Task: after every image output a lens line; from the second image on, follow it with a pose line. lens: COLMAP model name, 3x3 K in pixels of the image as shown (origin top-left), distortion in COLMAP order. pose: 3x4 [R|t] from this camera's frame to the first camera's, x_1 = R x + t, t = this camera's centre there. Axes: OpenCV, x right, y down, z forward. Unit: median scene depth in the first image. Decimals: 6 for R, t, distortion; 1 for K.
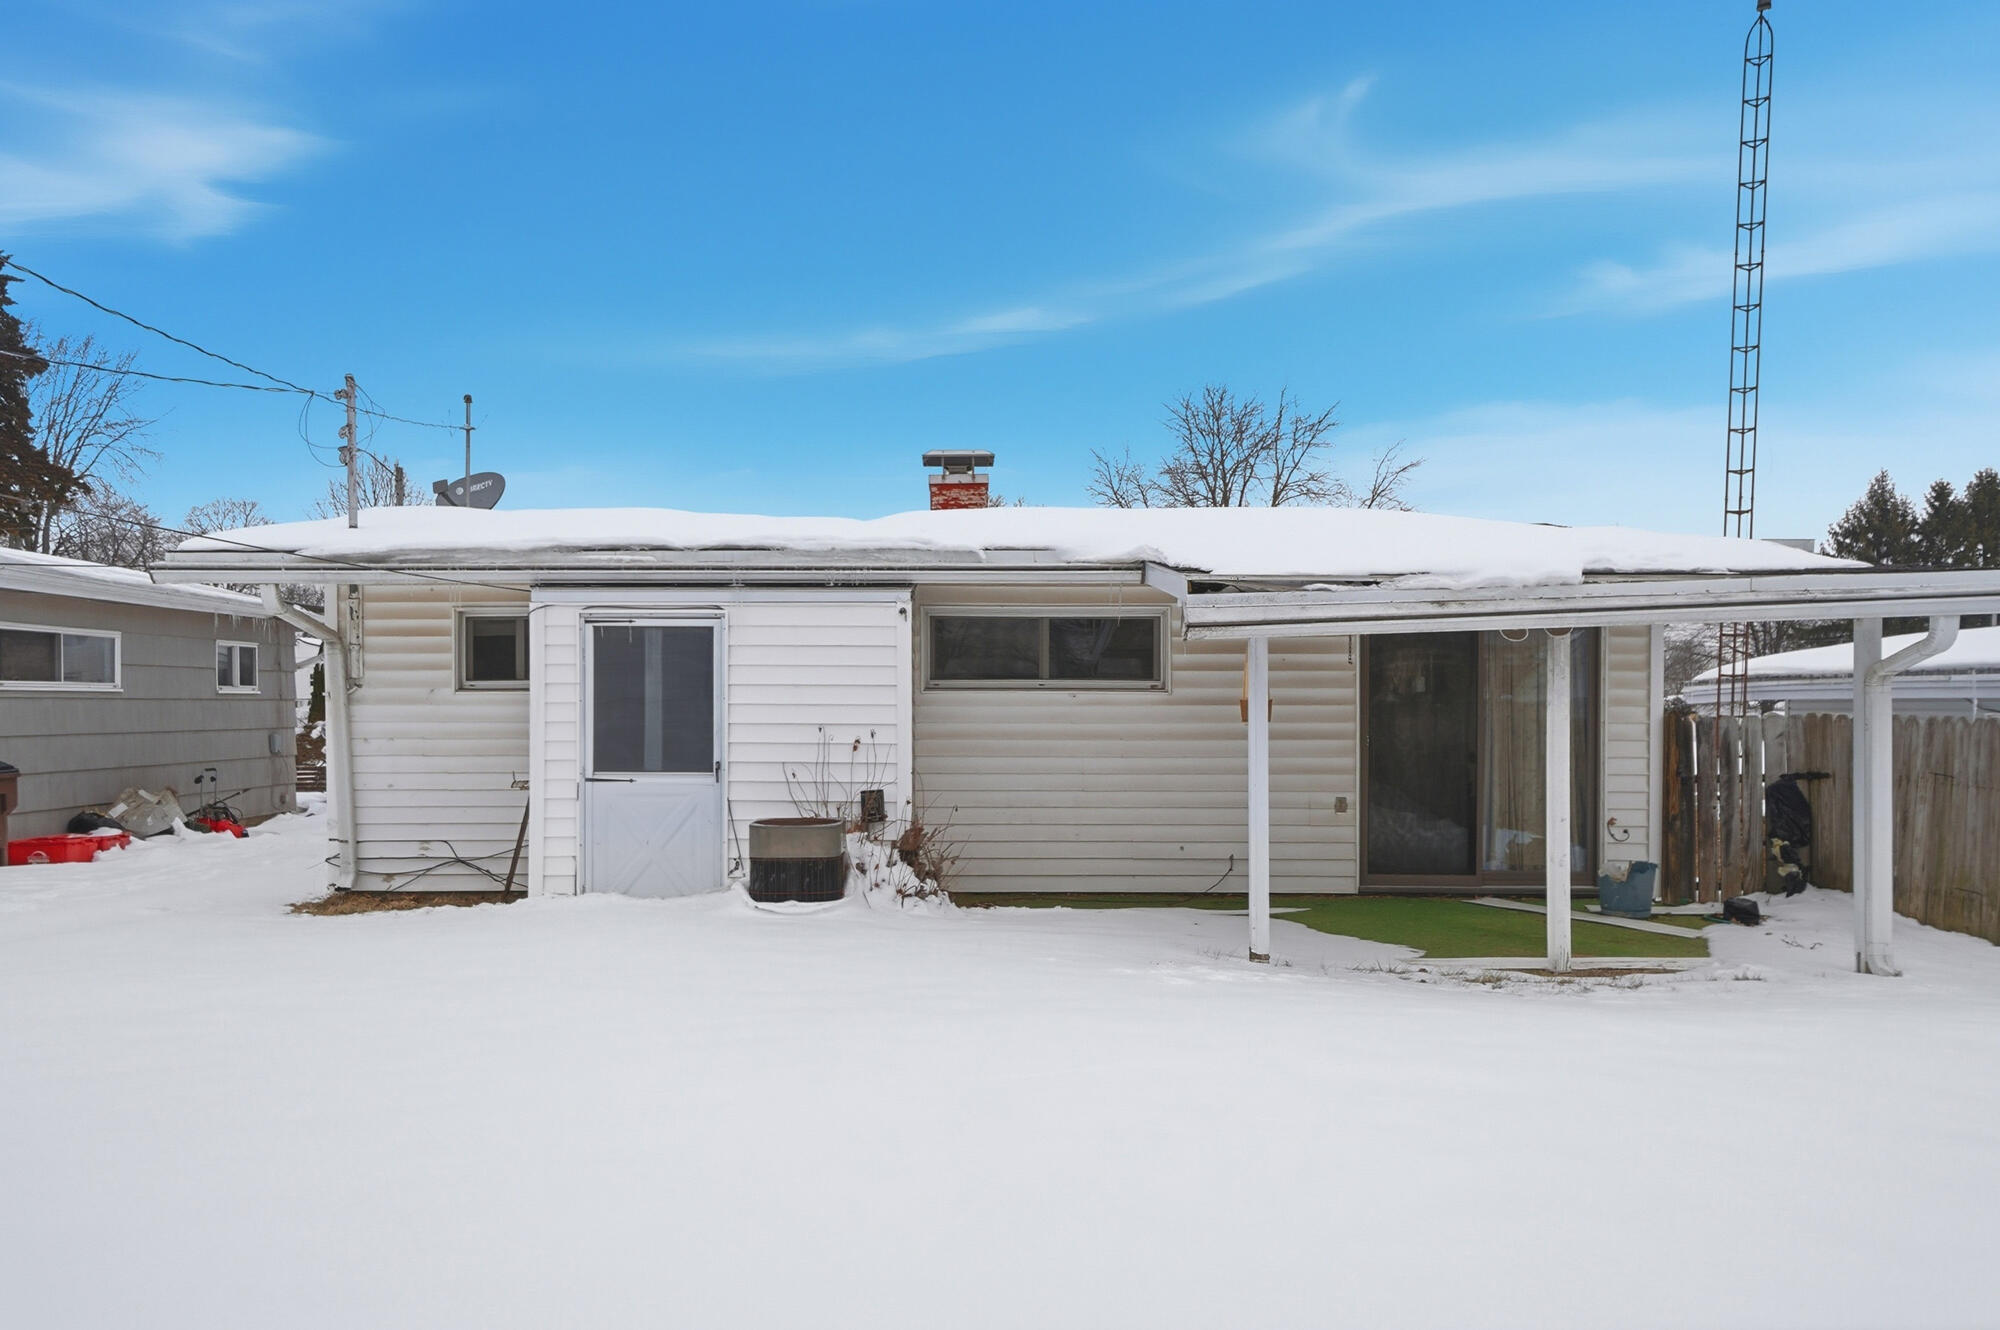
lens RADIAL K [[1431.1, 0, 1000.0], [0, 1431.1, 721.8], [0, 0, 1]] dist [-0.002793, -0.000102]
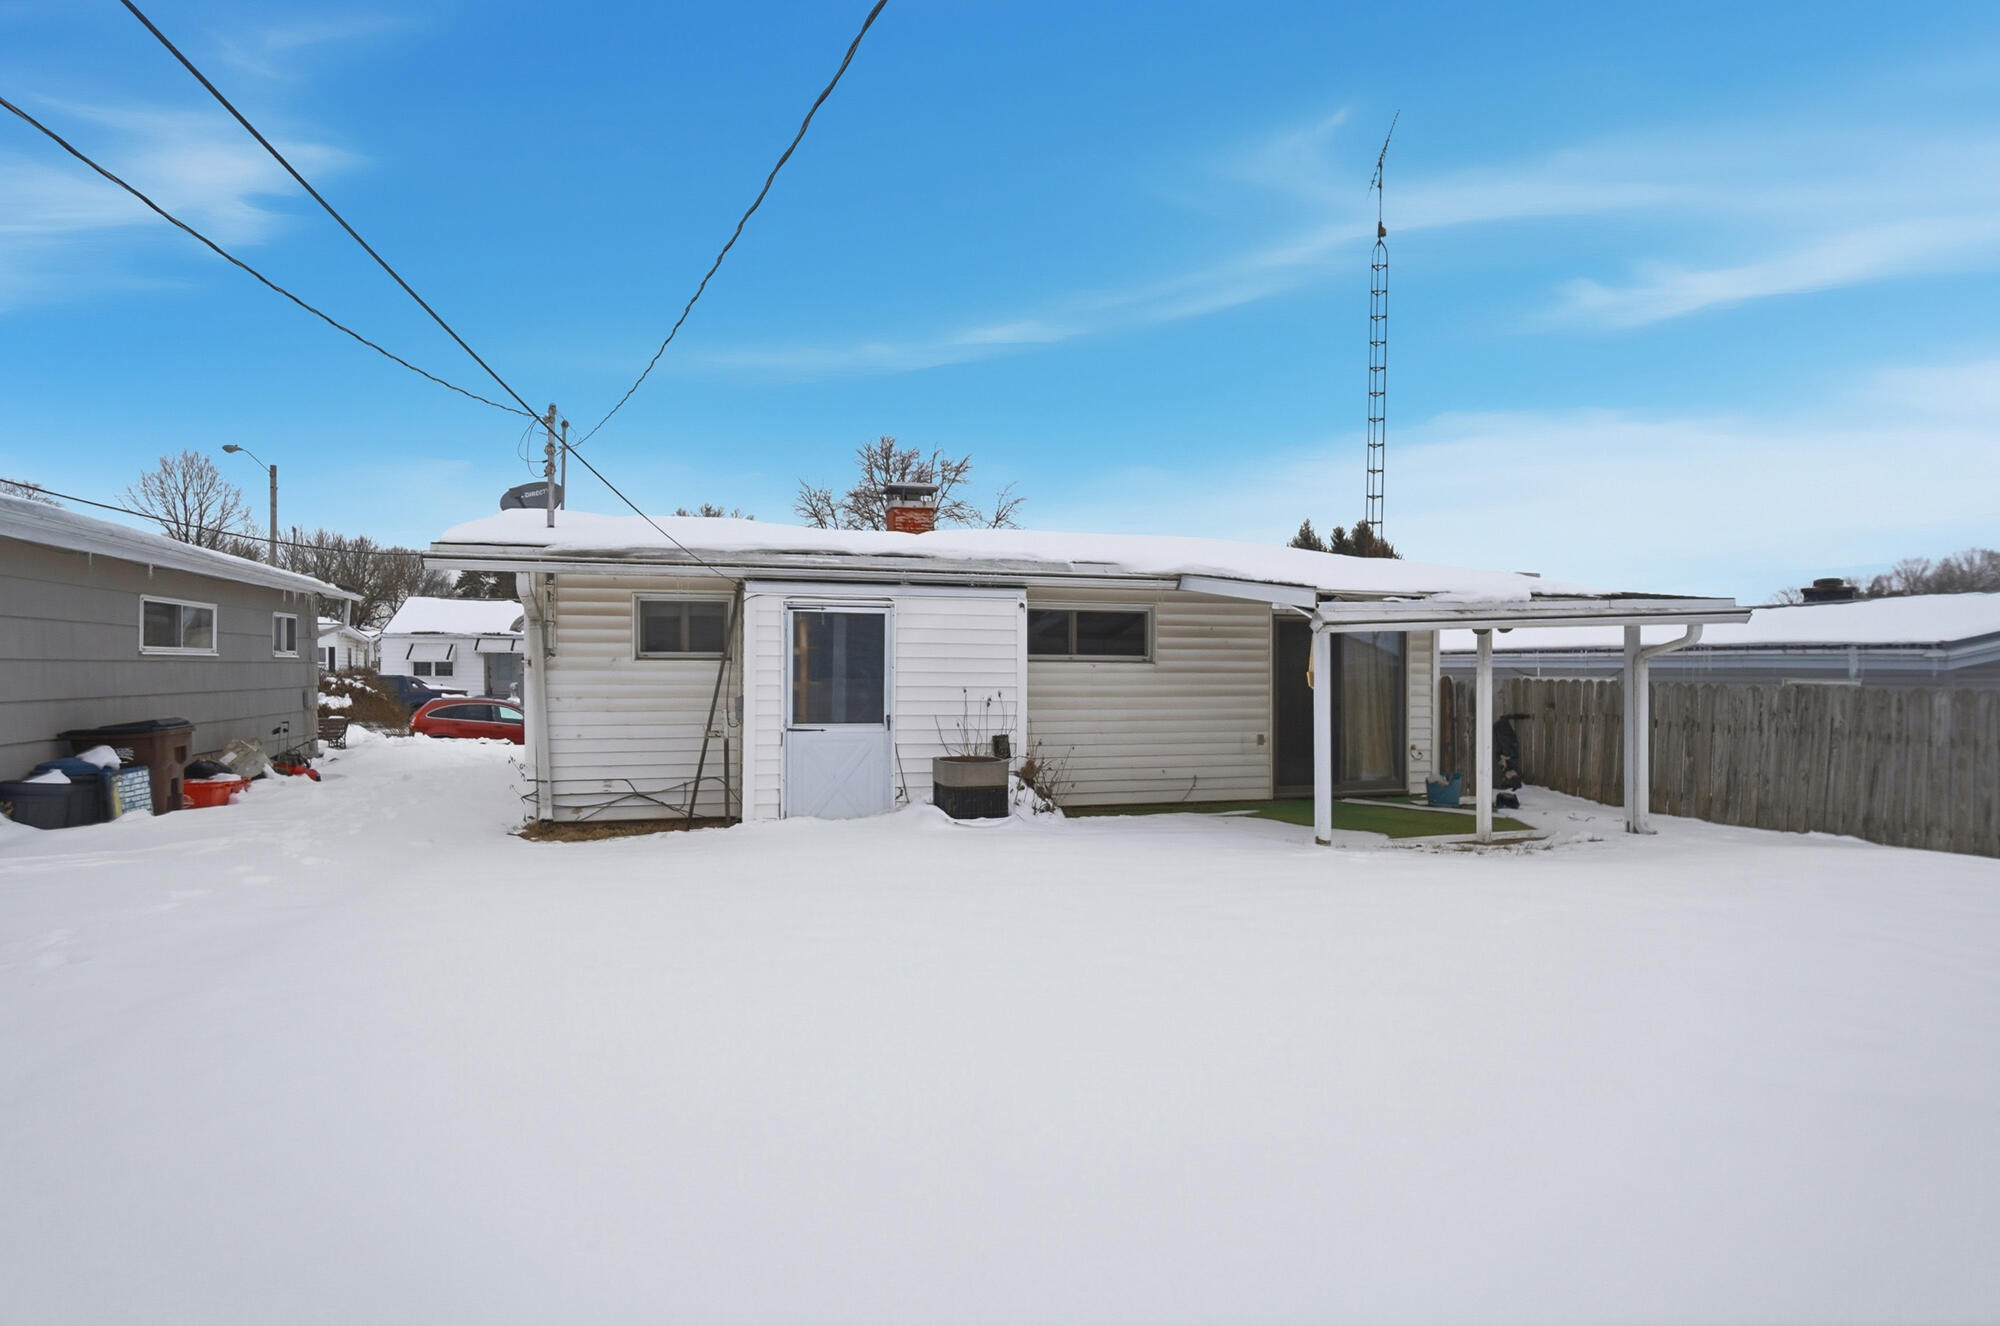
lens RADIAL K [[1046.5, 0, 1000.0], [0, 1046.5, 663.0], [0, 0, 1]] dist [-0.046037, 0.000253]
pose [[0.958217, 0.005238, 0.285994, -0.341006], [-0.001318, 0.999903, -0.013896, -0.006570], [-0.286039, 0.012939, 0.958131, 0.033485]]
